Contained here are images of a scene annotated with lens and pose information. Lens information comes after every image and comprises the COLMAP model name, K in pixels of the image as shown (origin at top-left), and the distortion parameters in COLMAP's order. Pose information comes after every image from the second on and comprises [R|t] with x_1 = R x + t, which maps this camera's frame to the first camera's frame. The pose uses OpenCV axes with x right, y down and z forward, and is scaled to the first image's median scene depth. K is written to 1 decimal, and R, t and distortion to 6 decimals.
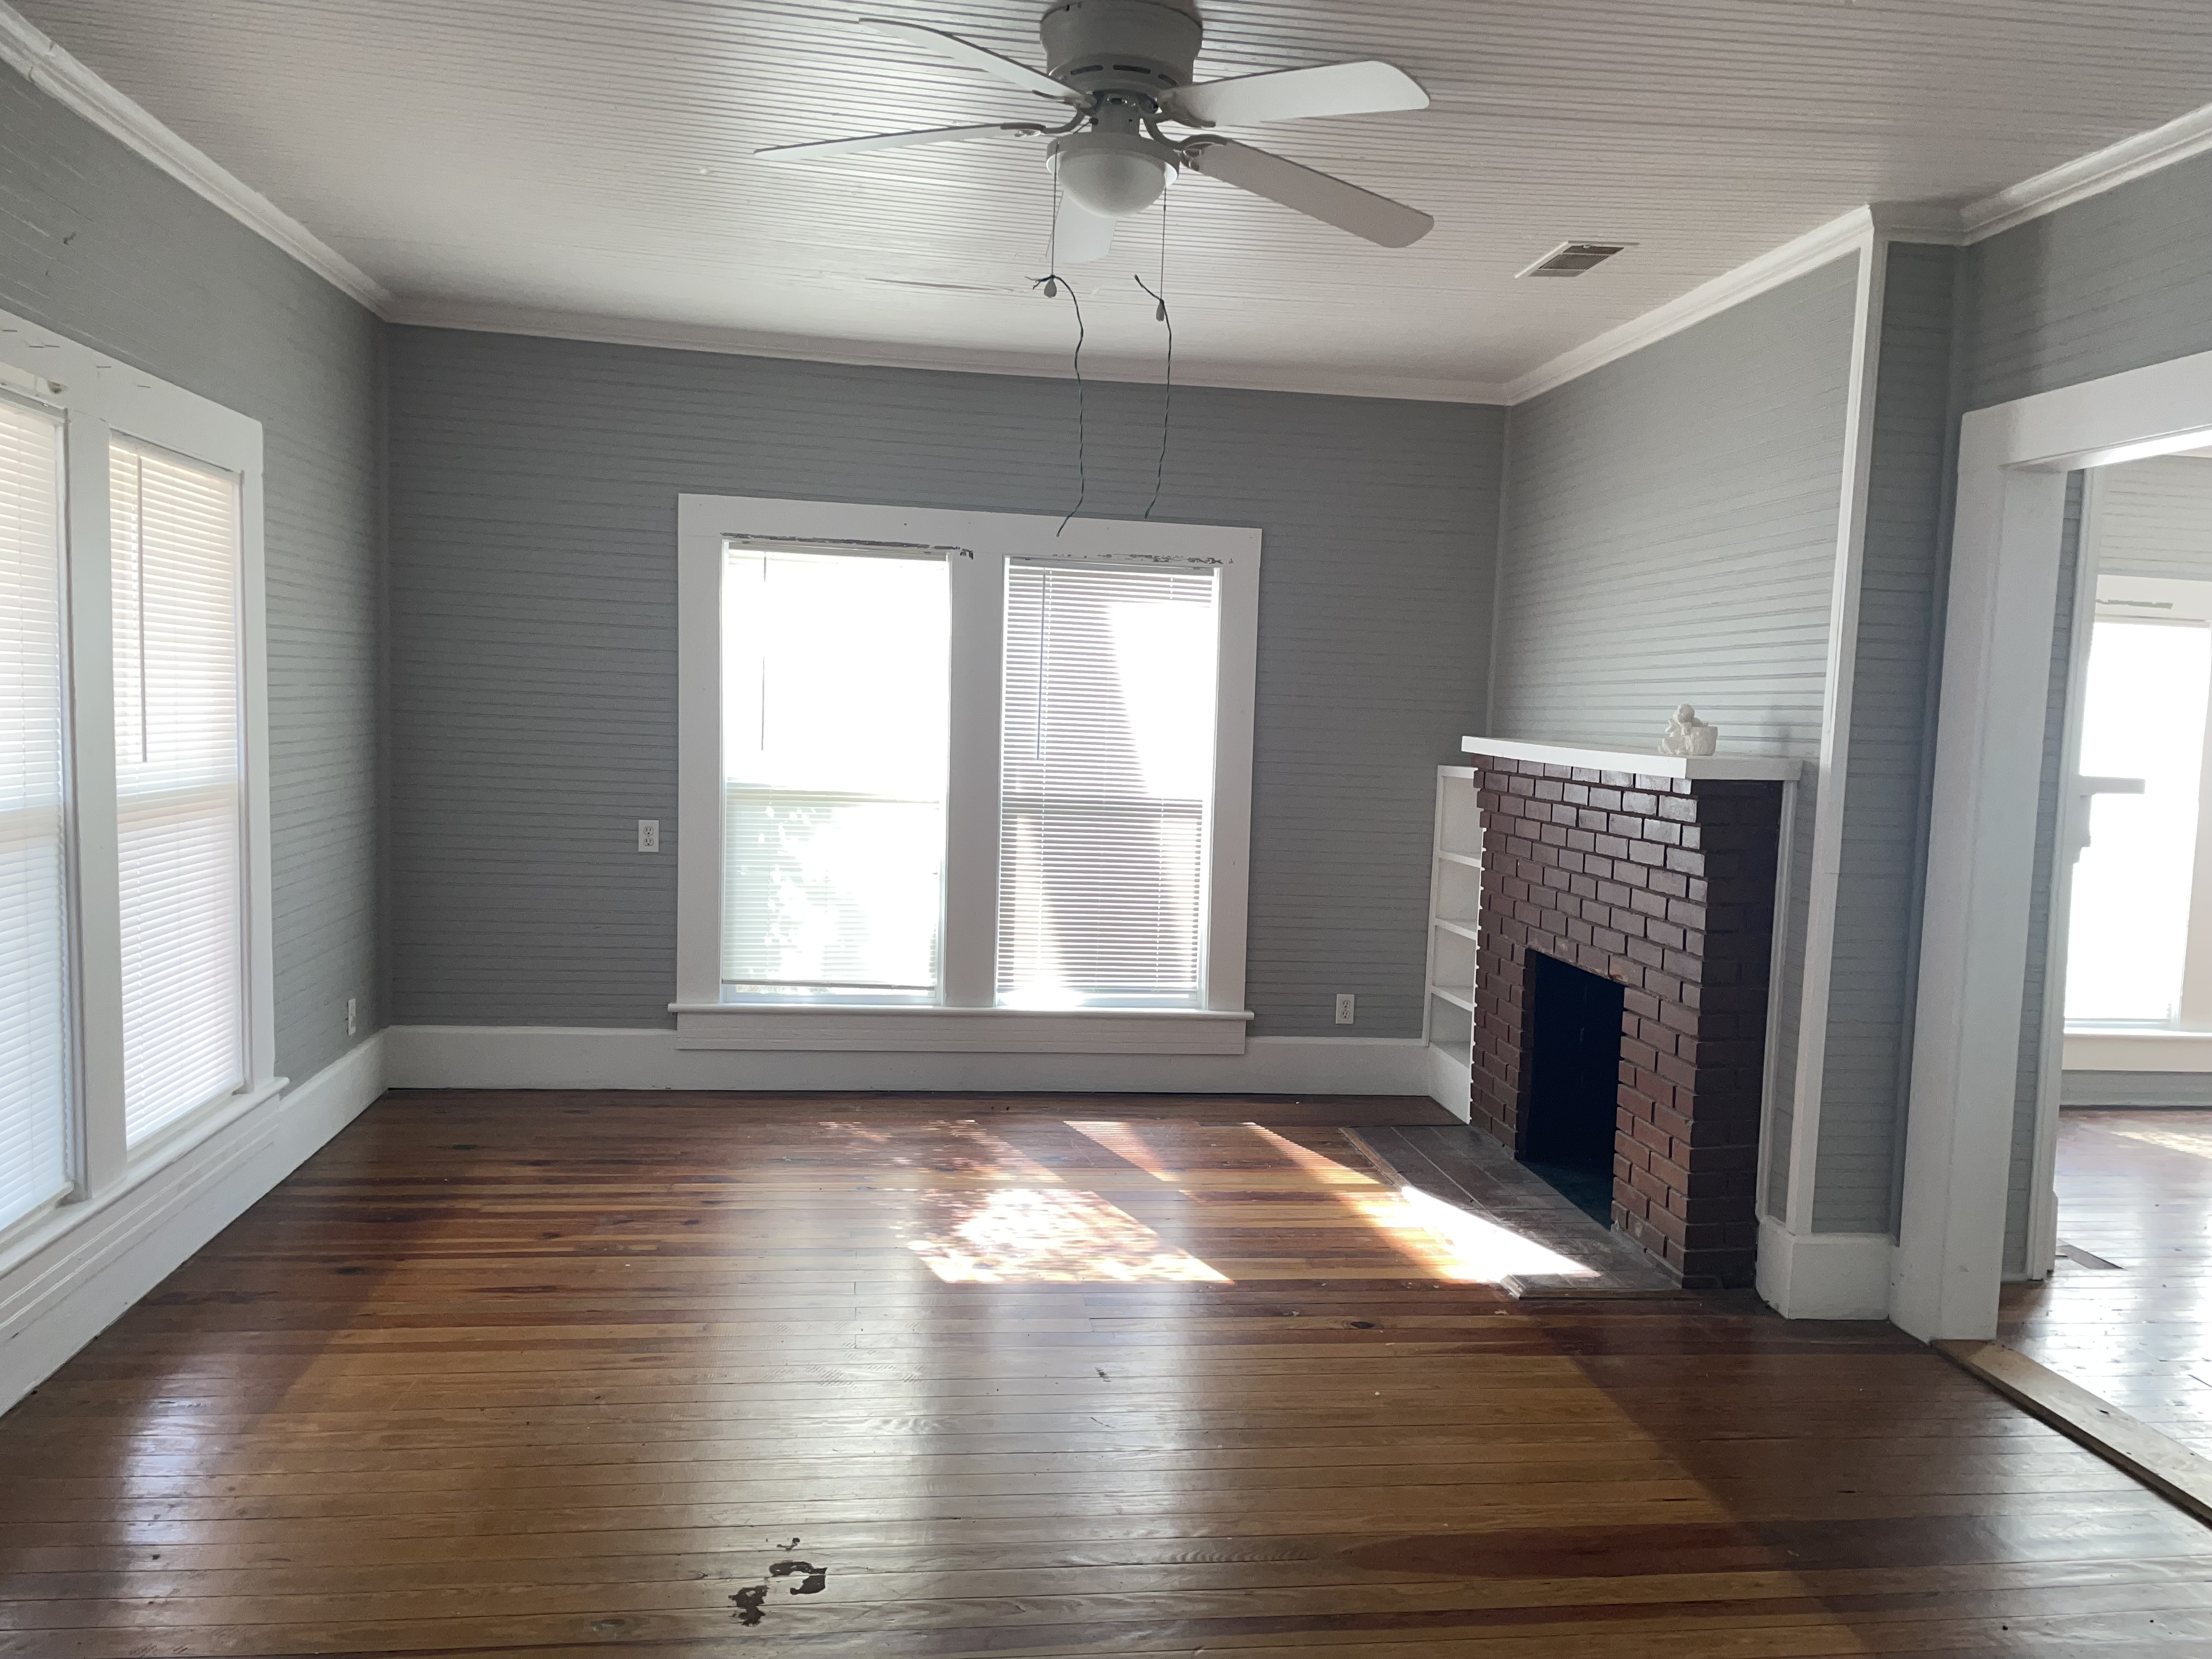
lens RADIAL K [[1689.7, 0, 1115.4], [0, 1689.7, 839.3], [0, 0, 1]] dist [0.039380, -0.022747]
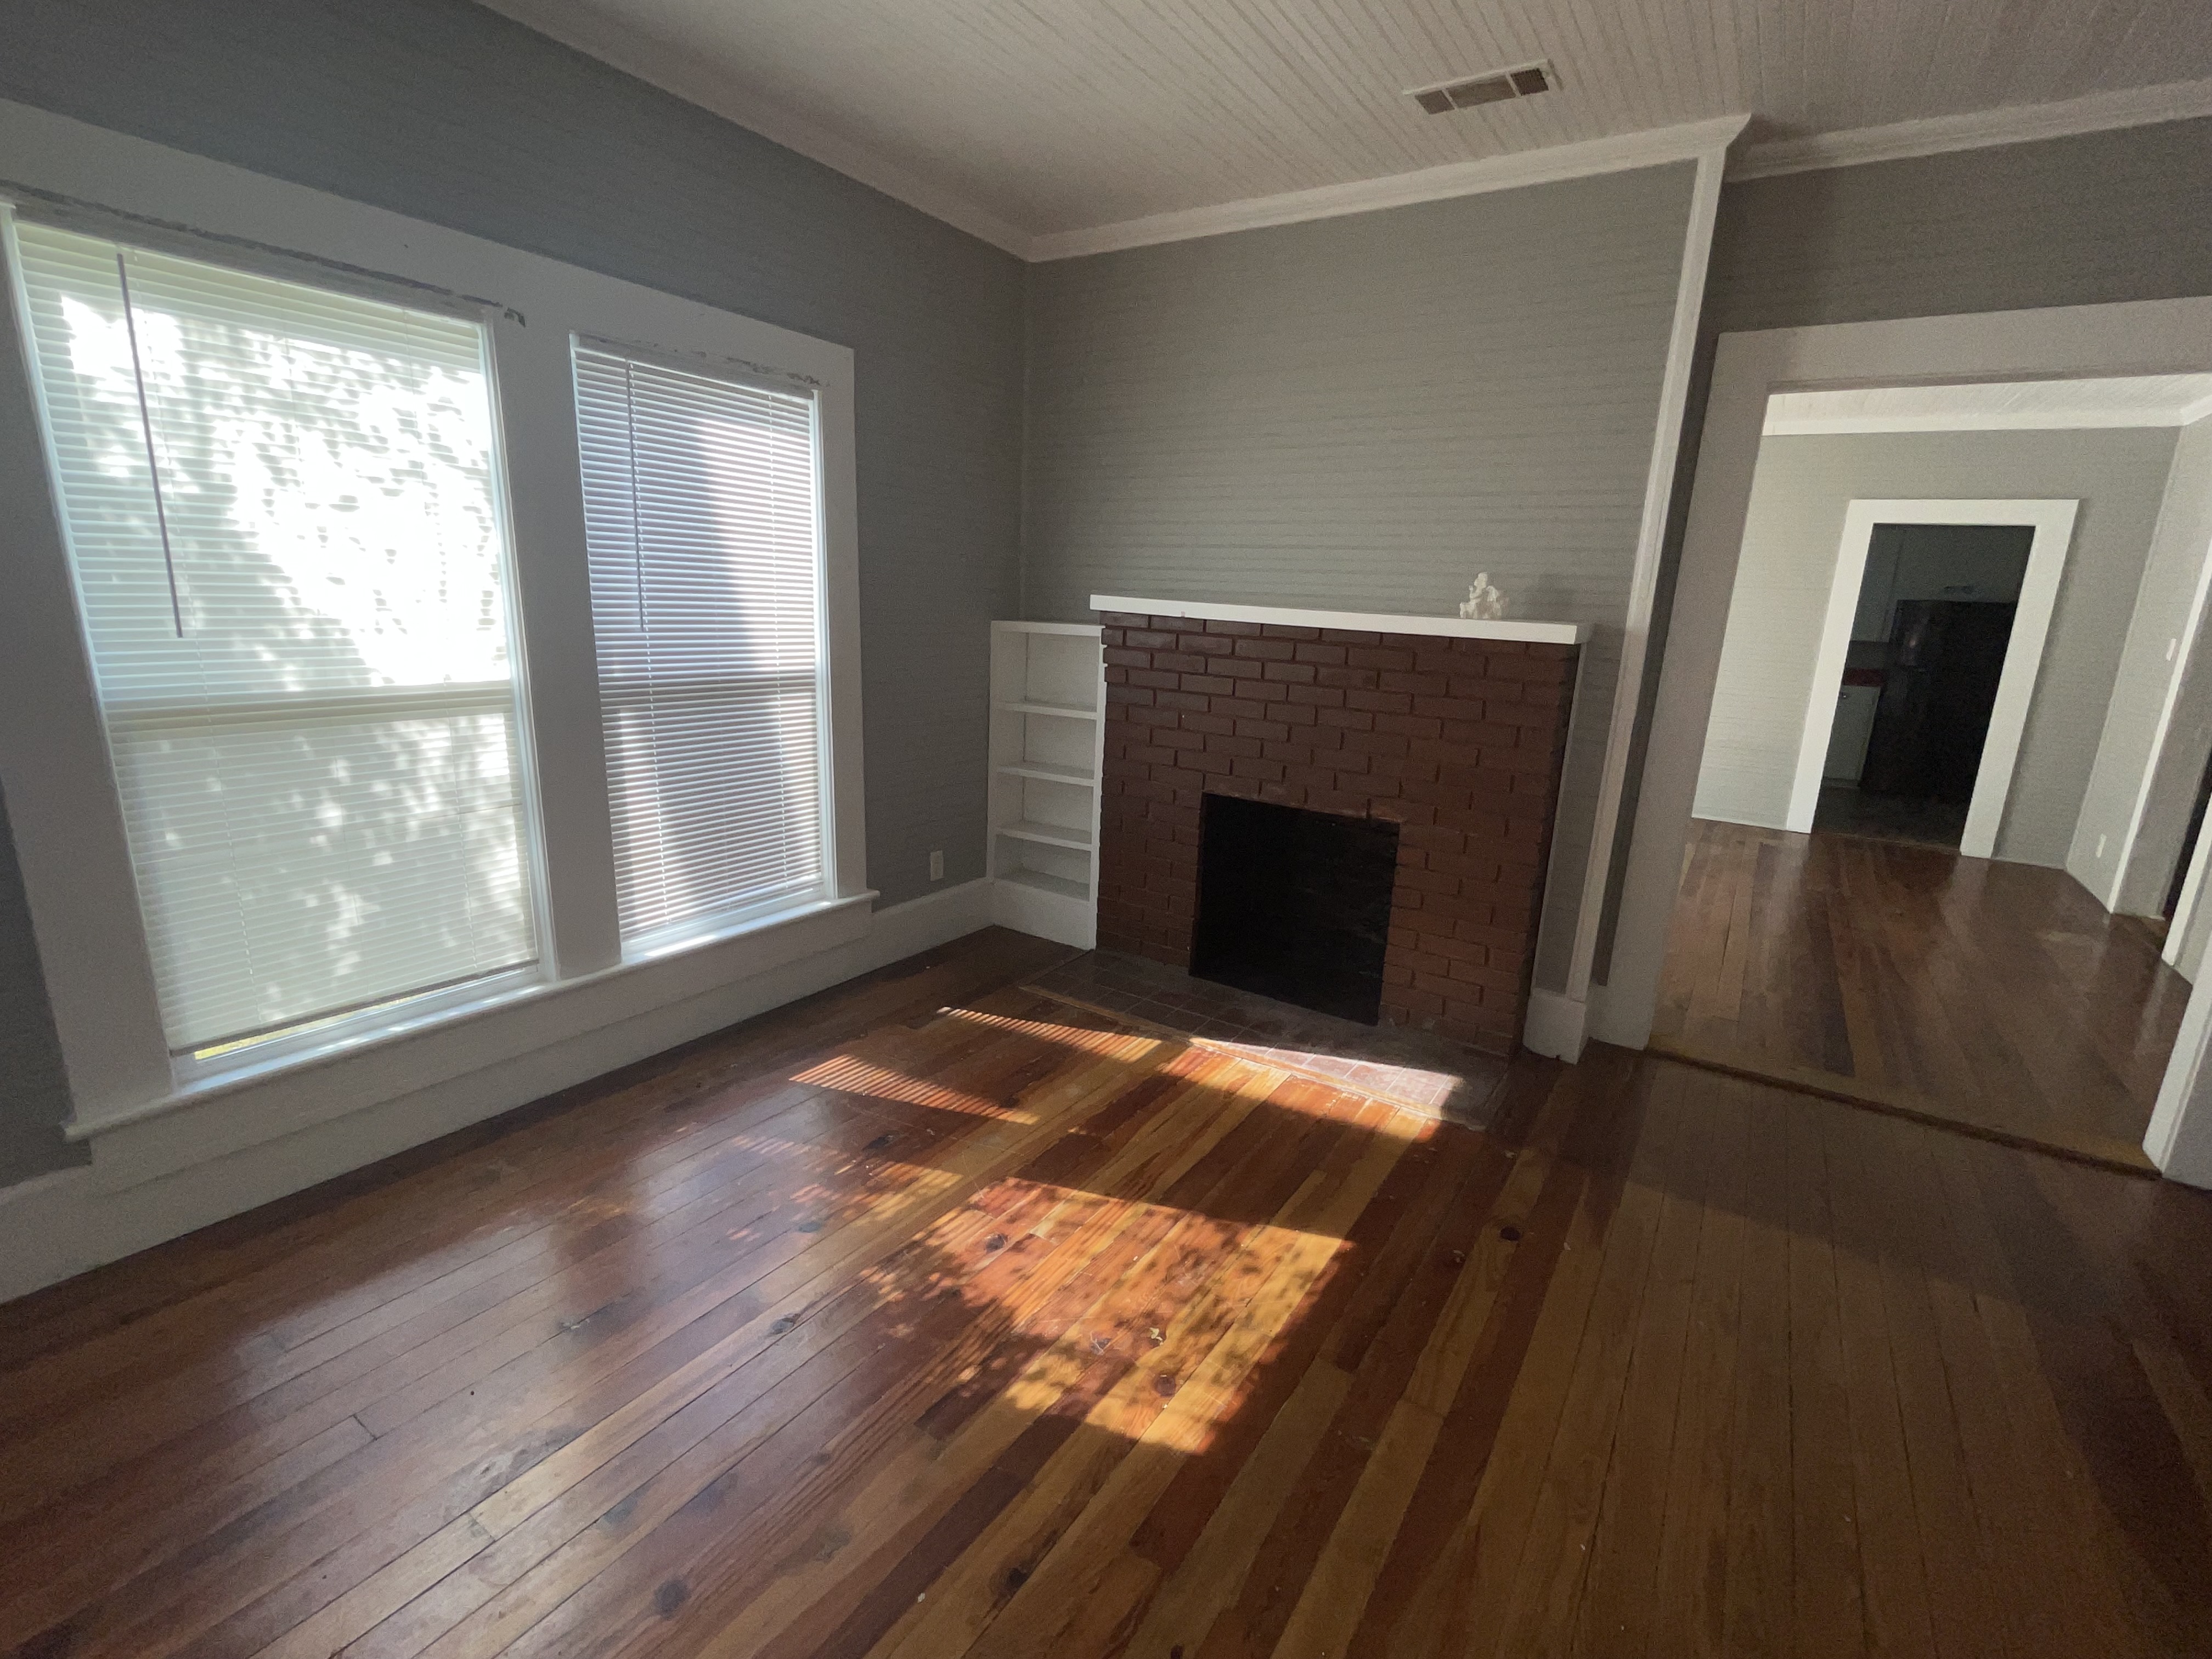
lens RADIAL K [[1037.0, 0, 1117.5], [0, 1037.0, 834.5], [0, 0, 1]] dist [-0.003245, -0.000021]
pose [[0.654226, -0.184027, 0.733568, -0.274908], [0.041234, 0.977181, 0.208368, -0.048966], [-0.755174, -0.106072, 0.646886, 0.563400]]
